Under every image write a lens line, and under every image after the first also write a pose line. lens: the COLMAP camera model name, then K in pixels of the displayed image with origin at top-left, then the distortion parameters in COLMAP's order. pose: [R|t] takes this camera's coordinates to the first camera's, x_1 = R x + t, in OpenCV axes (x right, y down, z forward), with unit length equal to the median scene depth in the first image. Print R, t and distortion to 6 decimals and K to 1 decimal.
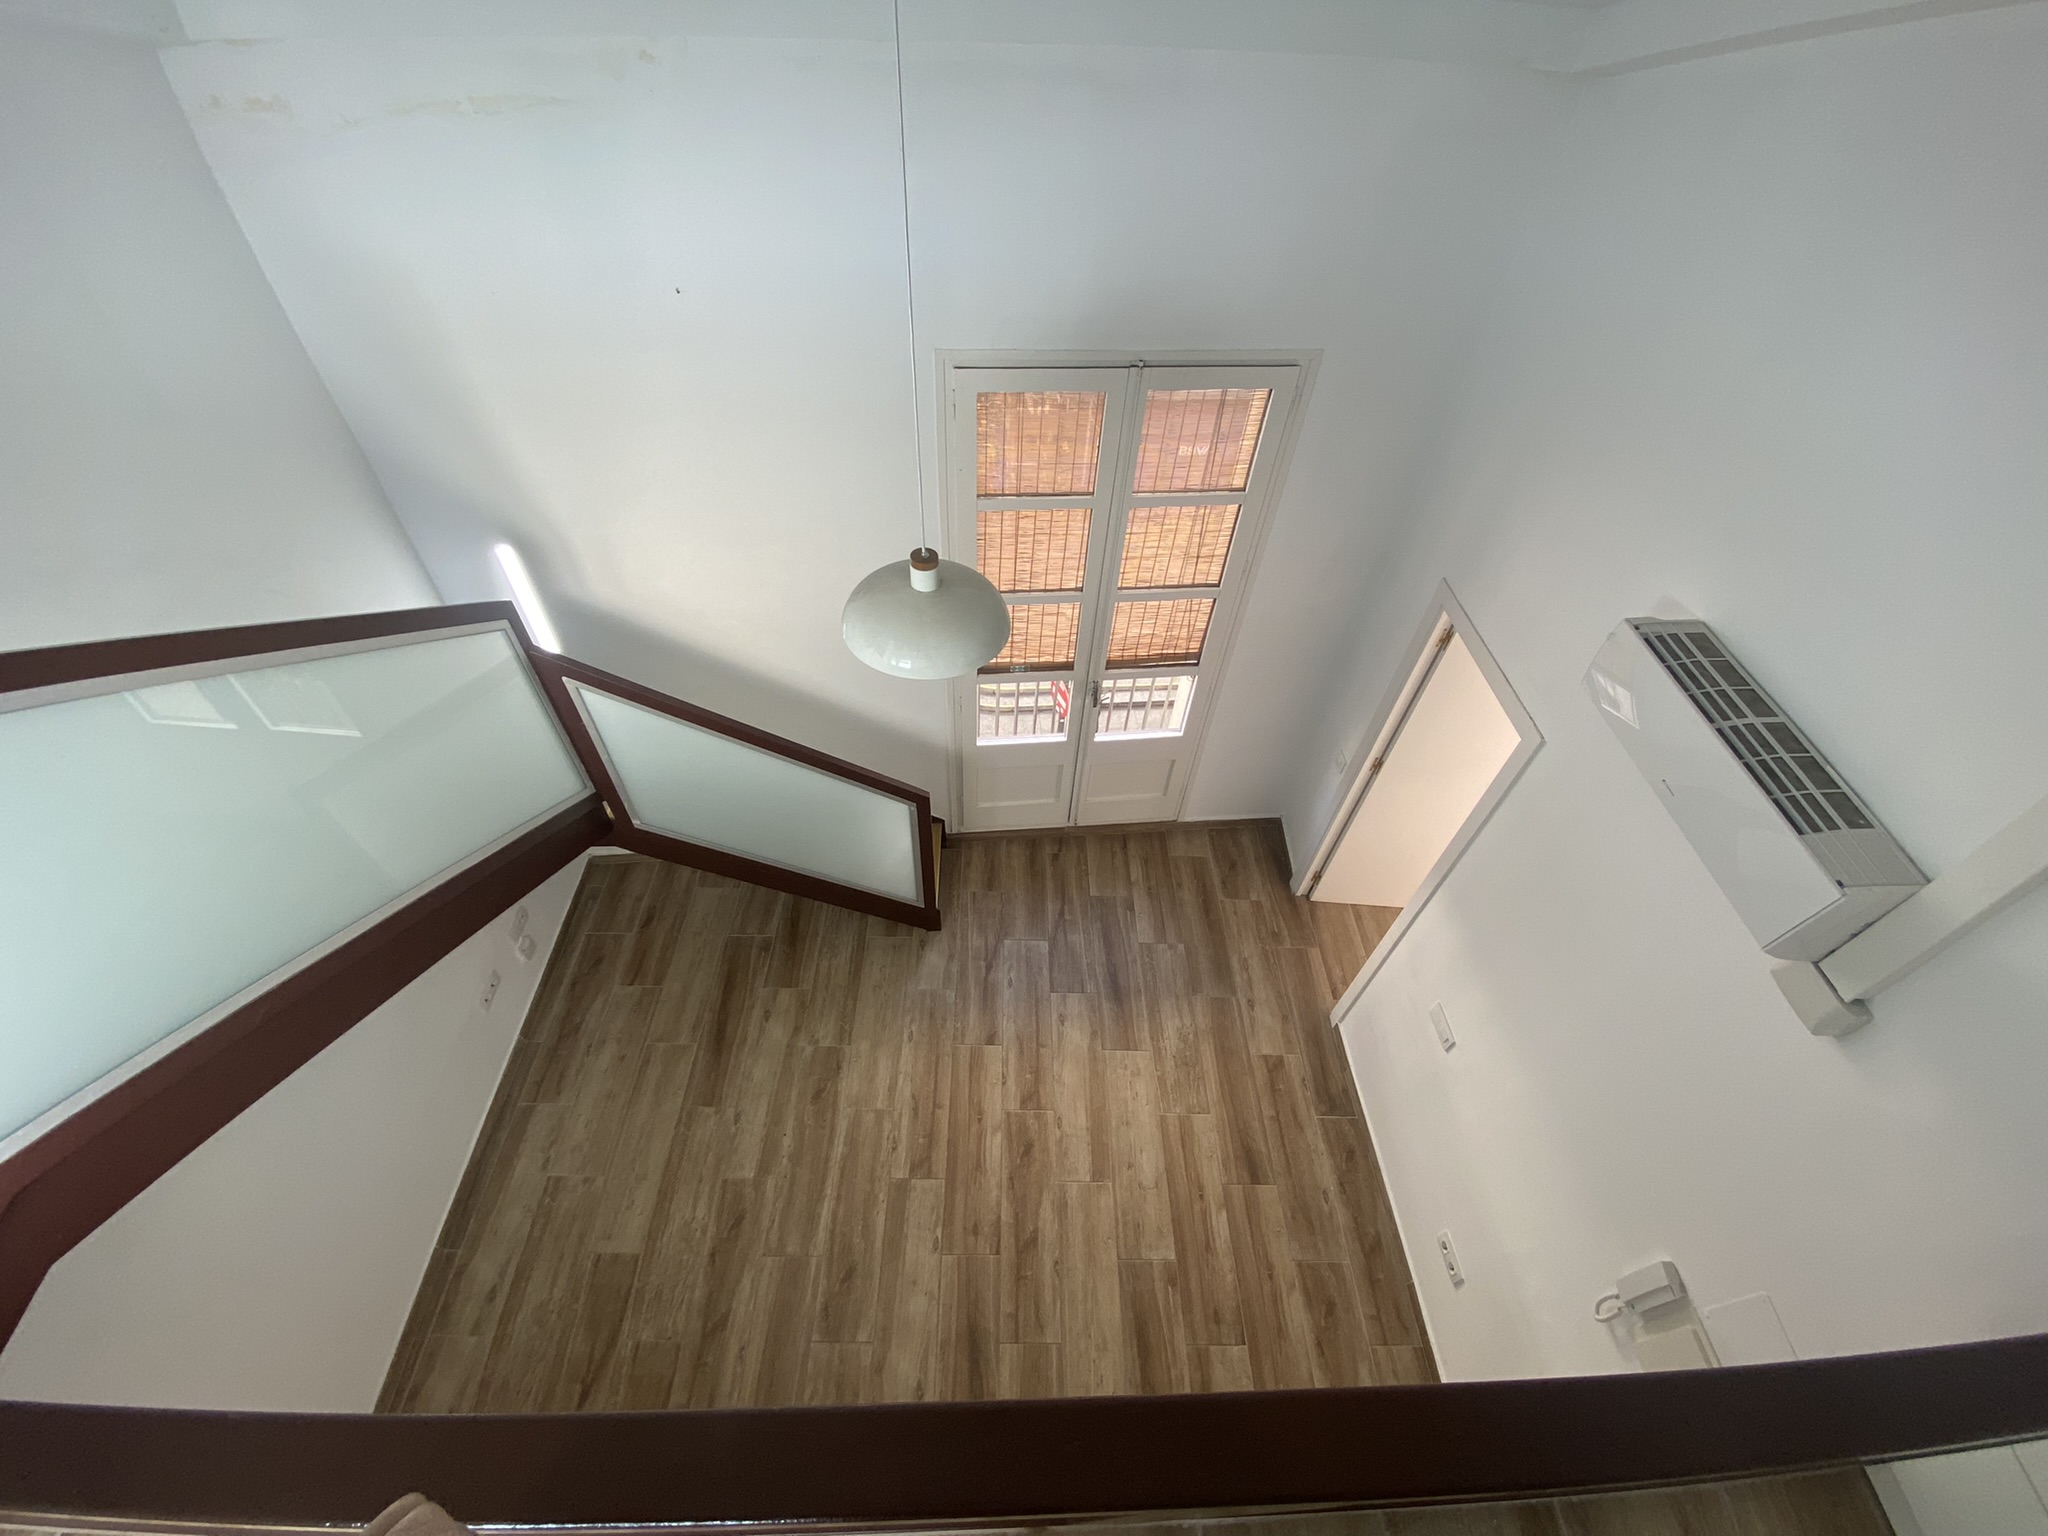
lens RADIAL K [[828.0, 0, 1014.6], [0, 828.0, 767.5], [0, 0, 1]] dist [0.020275, -0.019444]
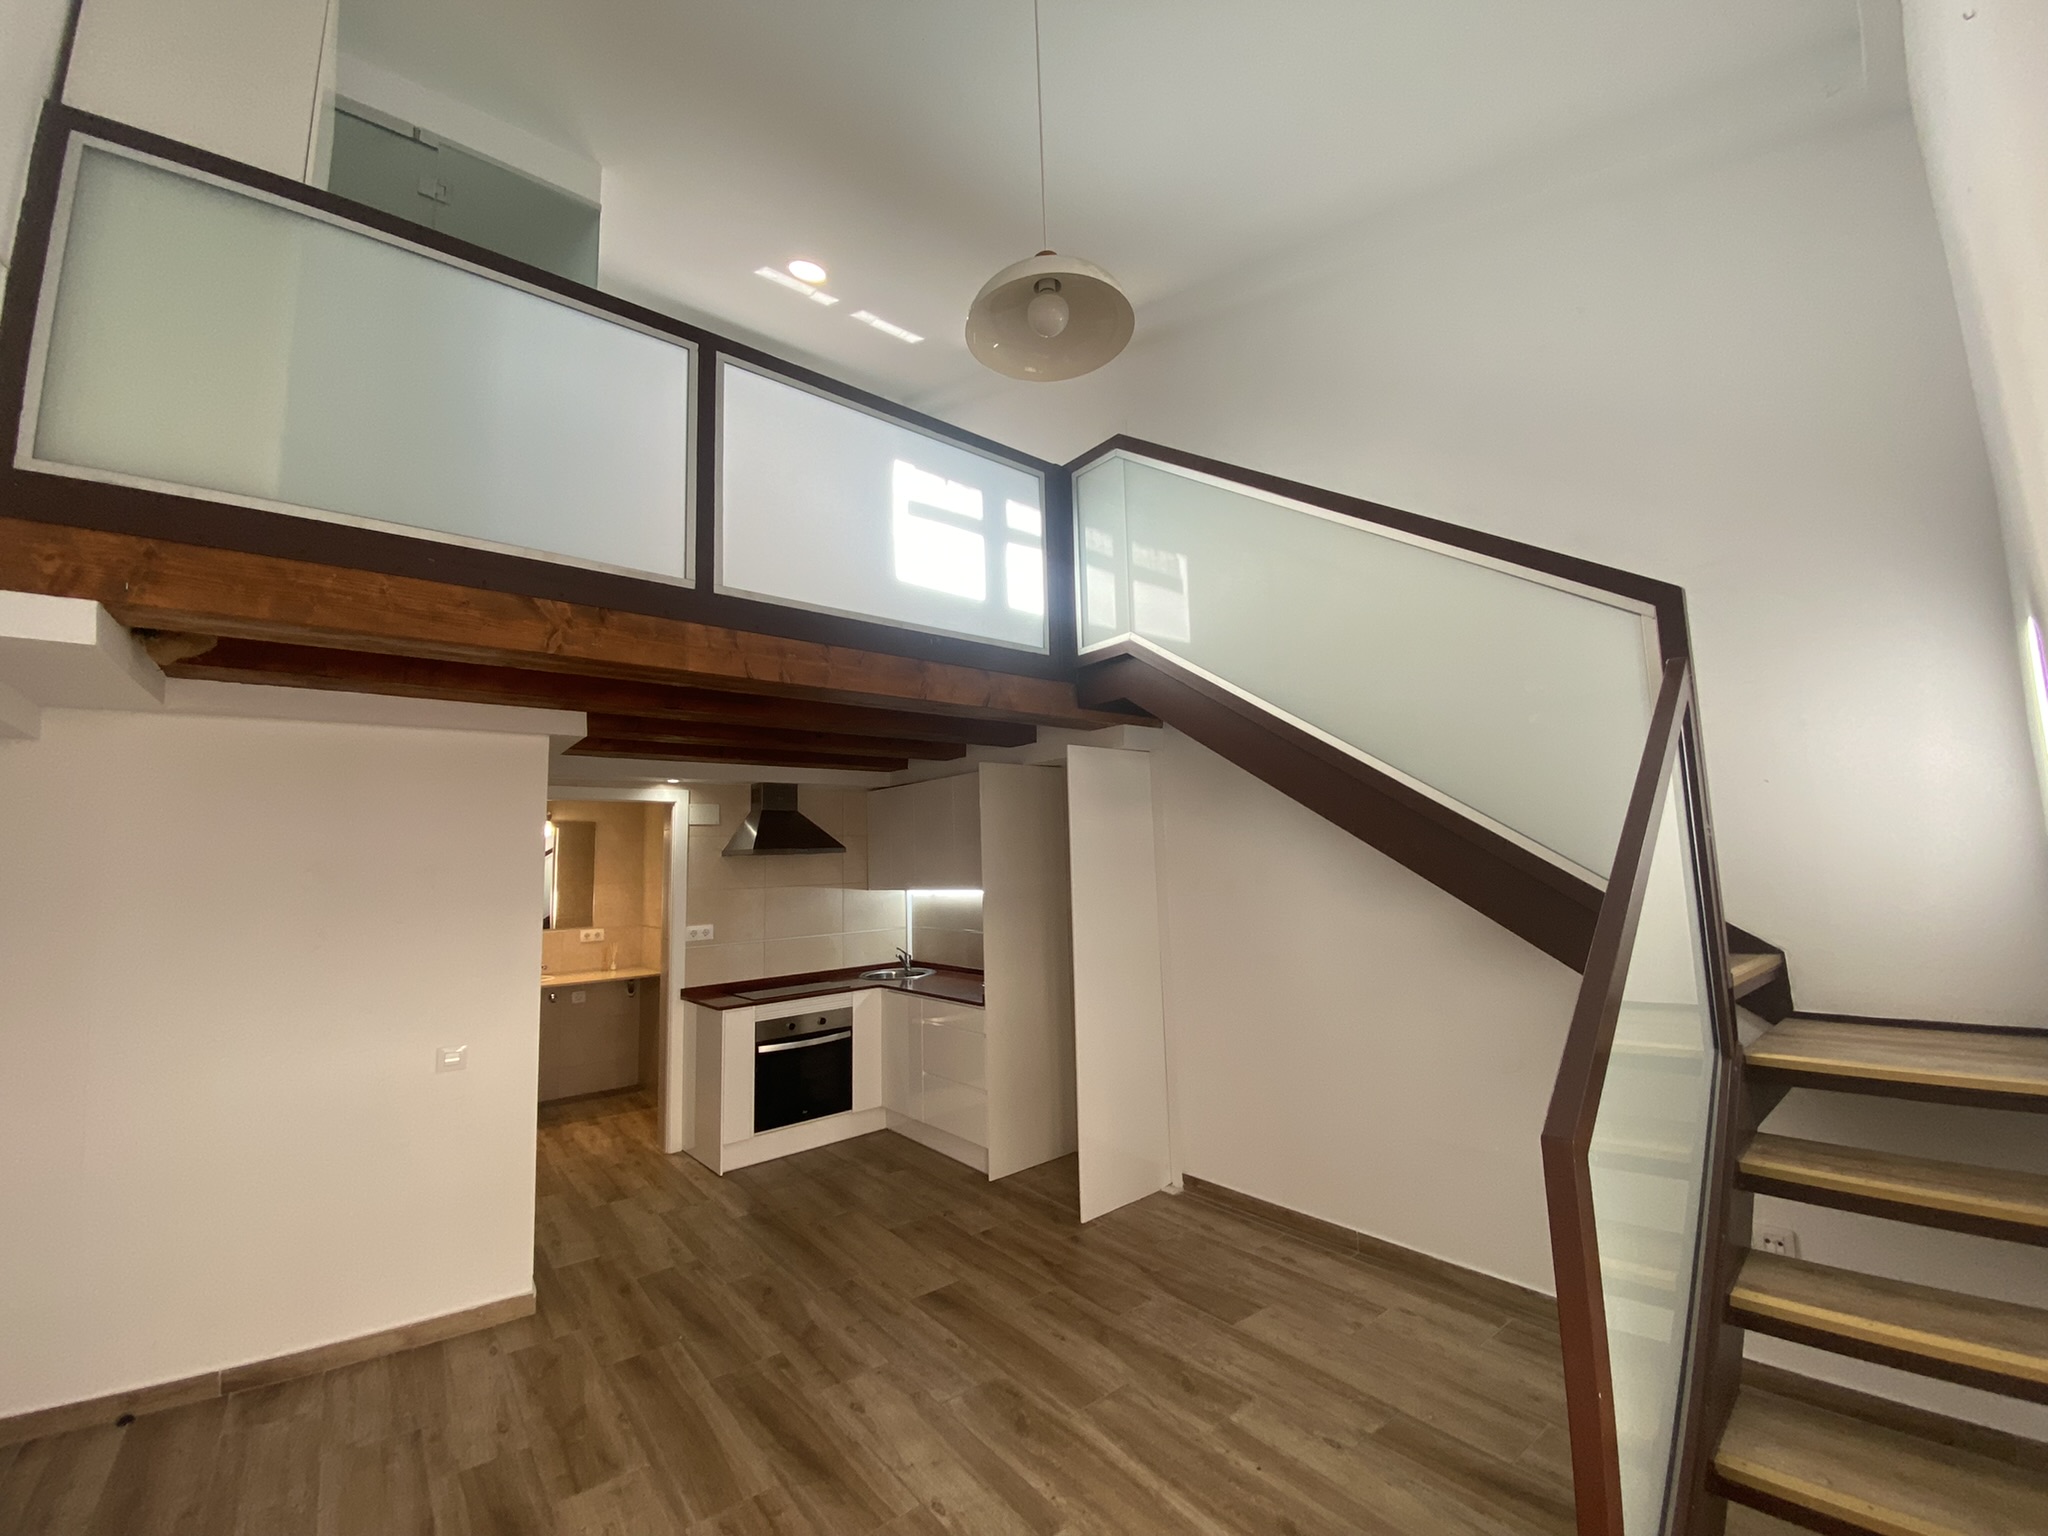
lens RADIAL K [[828.0, 0, 1014.6], [0, 828.0, 767.5], [0, 0, 1]] dist [0.020275, -0.019444]
pose [[-0.793171, -0.084872, -0.603056, 0.245060], [-0.449065, 0.750394, 0.485026, -0.123711], [0.411364, 0.655520, -0.633304, 0.977156]]
